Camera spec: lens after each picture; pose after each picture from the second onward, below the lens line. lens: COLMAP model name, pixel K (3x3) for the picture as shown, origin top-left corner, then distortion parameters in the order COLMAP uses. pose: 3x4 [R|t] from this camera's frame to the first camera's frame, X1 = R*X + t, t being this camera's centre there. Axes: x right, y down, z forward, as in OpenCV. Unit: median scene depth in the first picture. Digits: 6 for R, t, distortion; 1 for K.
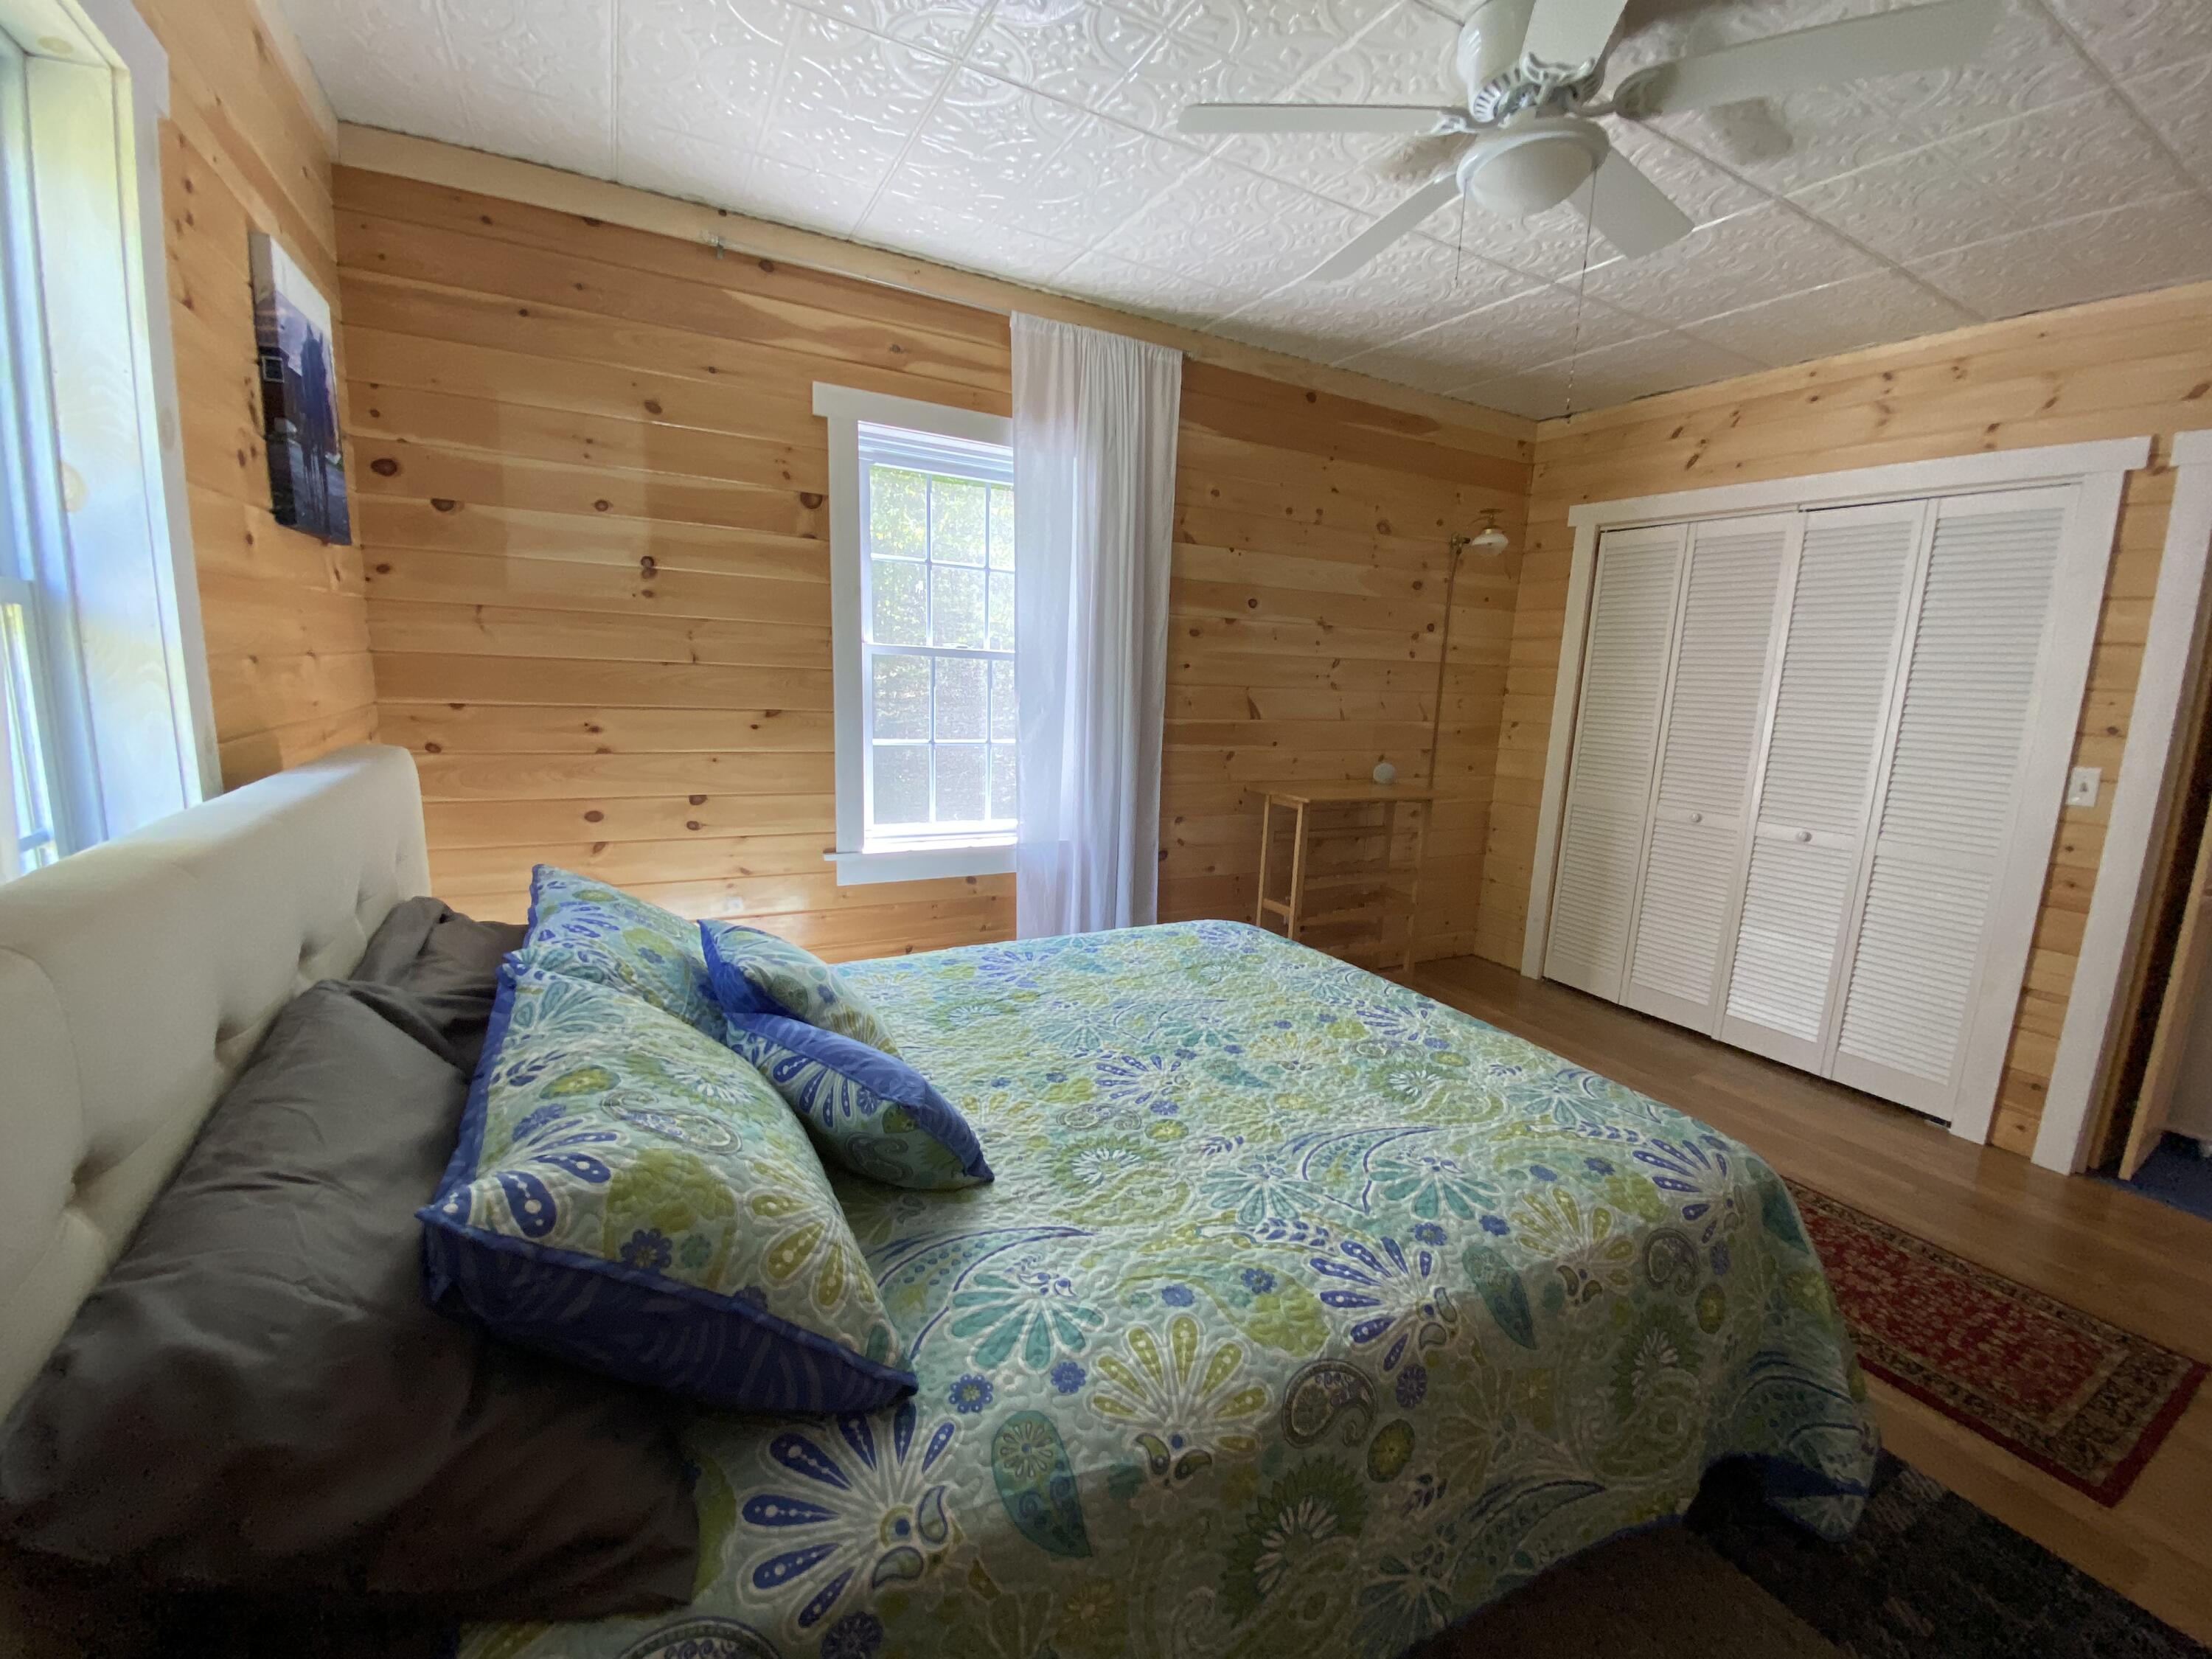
lens RADIAL K [[909.7, 0, 1107.5], [0, 909.7, 825.2], [0, 0, 1]] dist [0.035456, -0.024387]
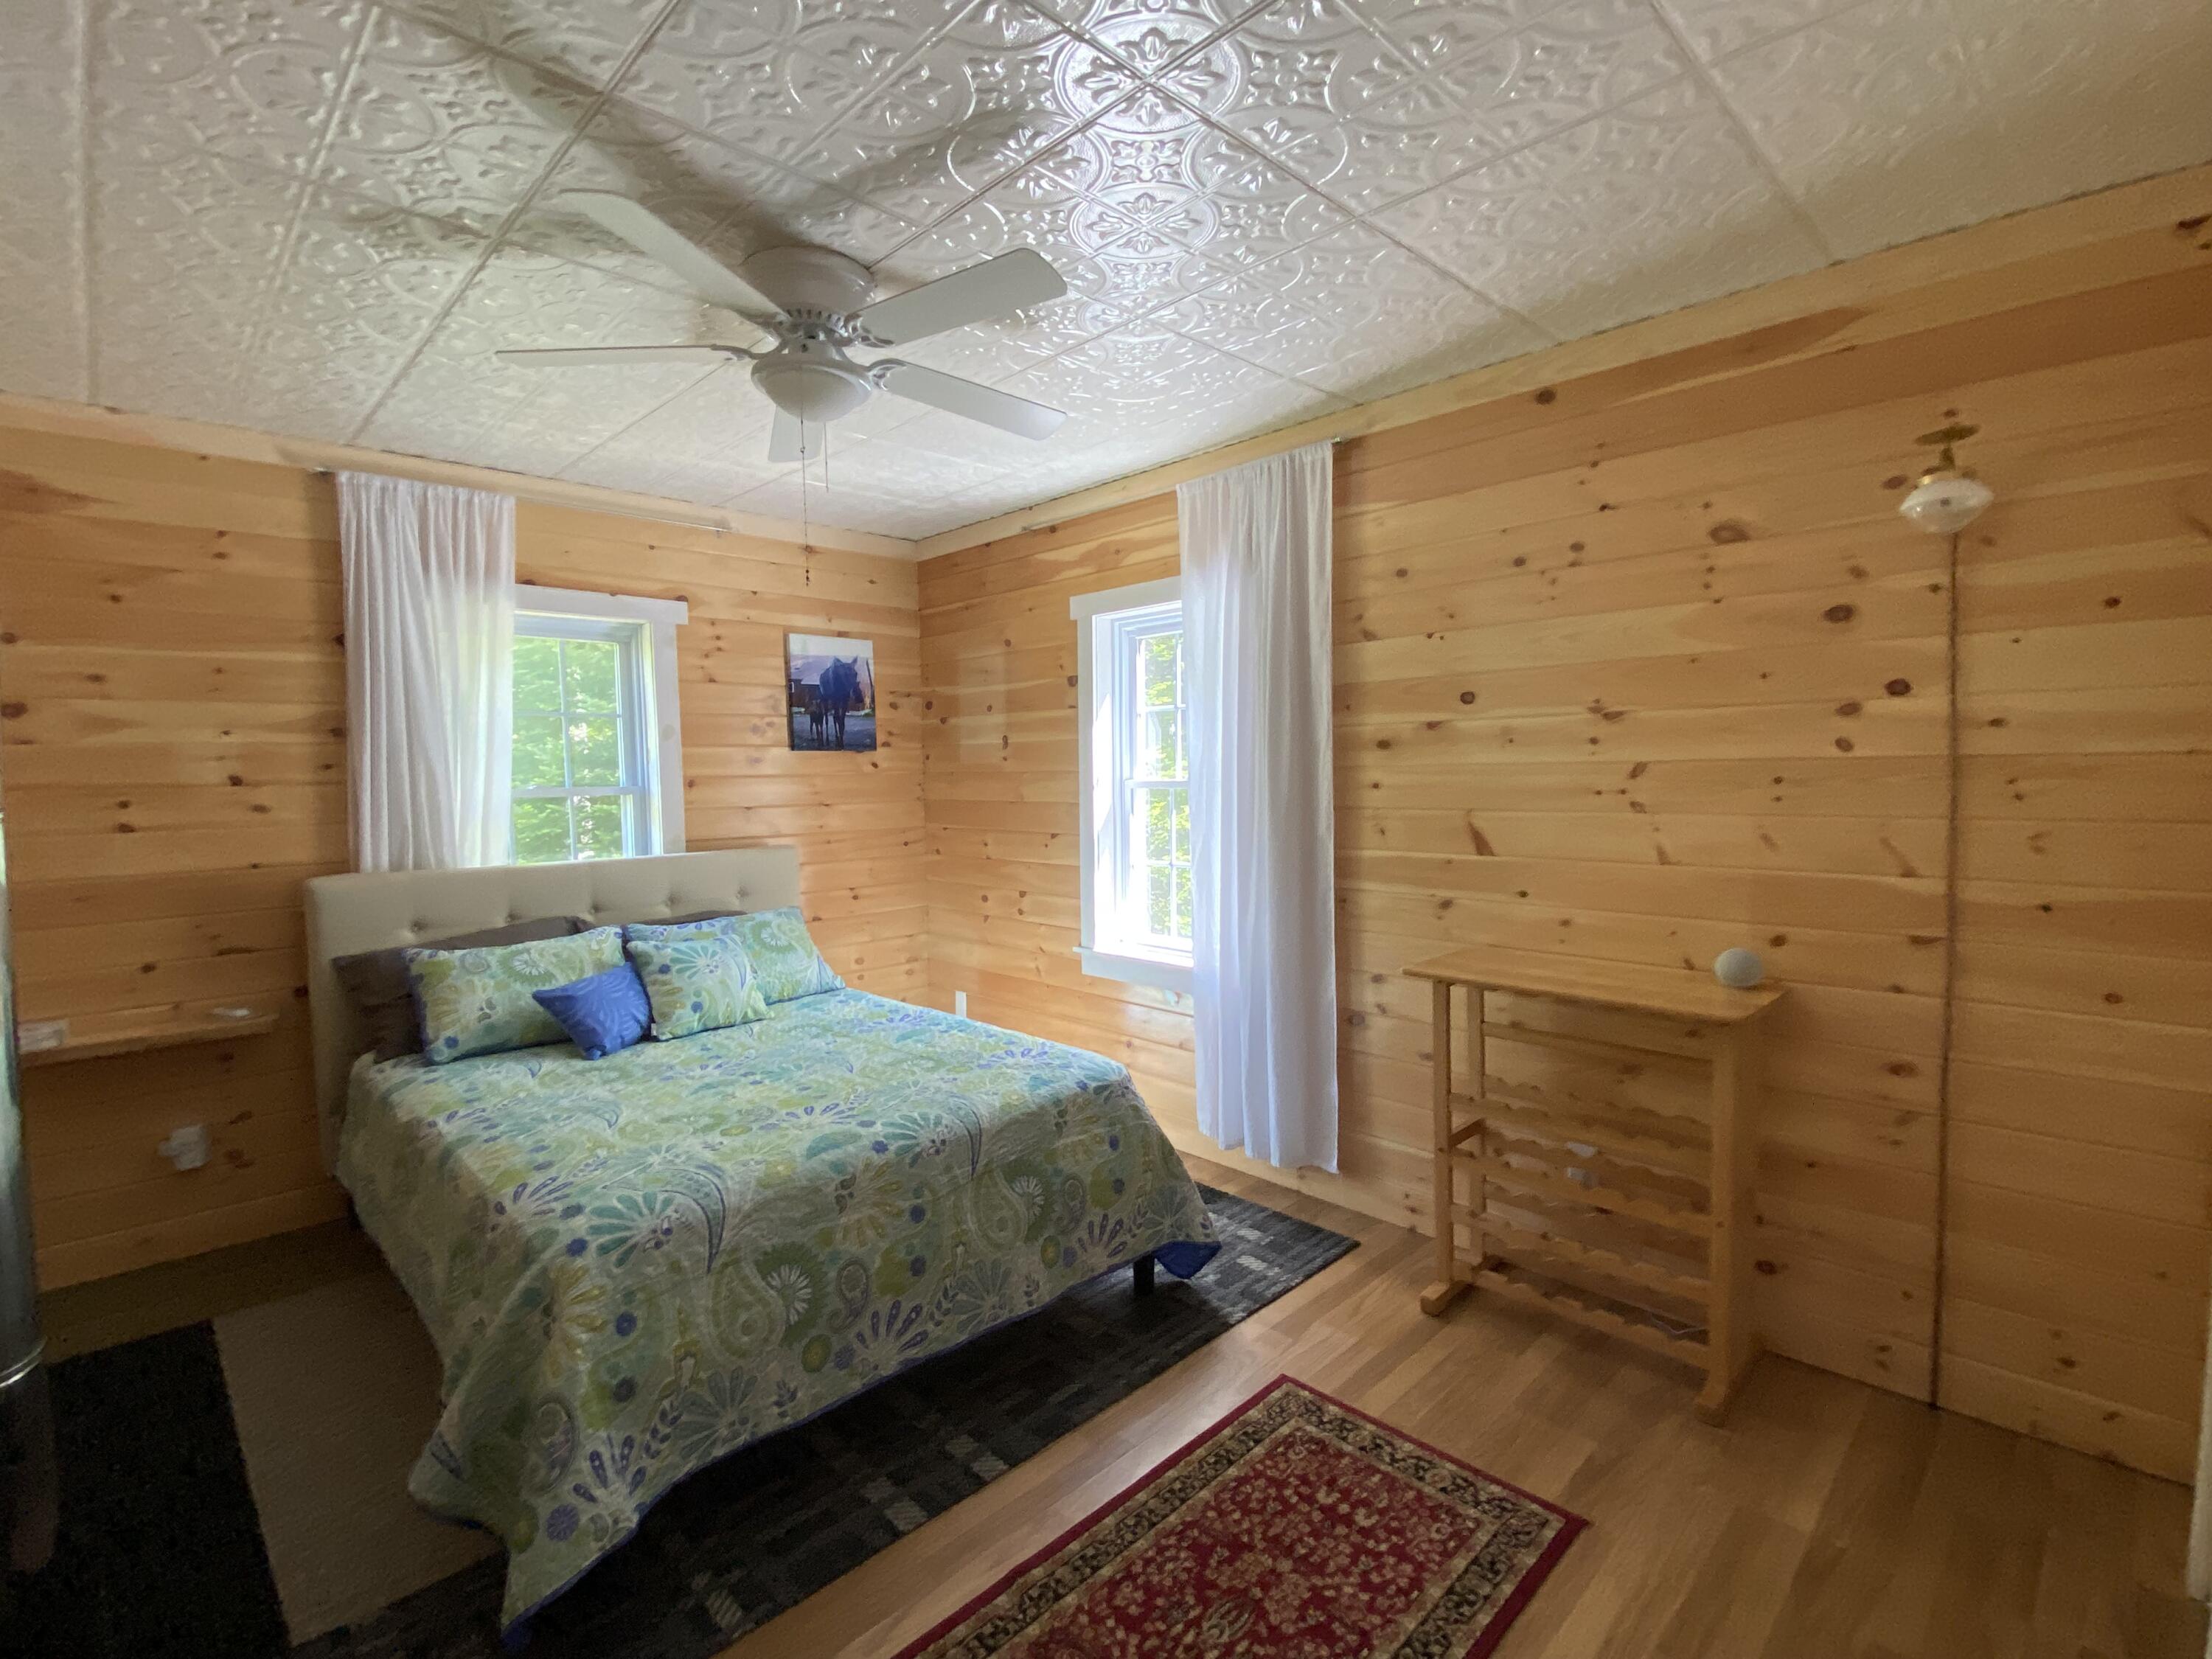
lens RADIAL K [[1030.3, 0, 1106.0], [0, 1030.3, 829.5], [0, 0, 1]] dist [0.012853, -0.018804]
pose [[0.268625, 0.009903, -0.963194, 0.985061], [-0.132539, 0.990816, -0.026777, -0.087781], [0.954083, 0.134854, 0.267470, 0.578666]]
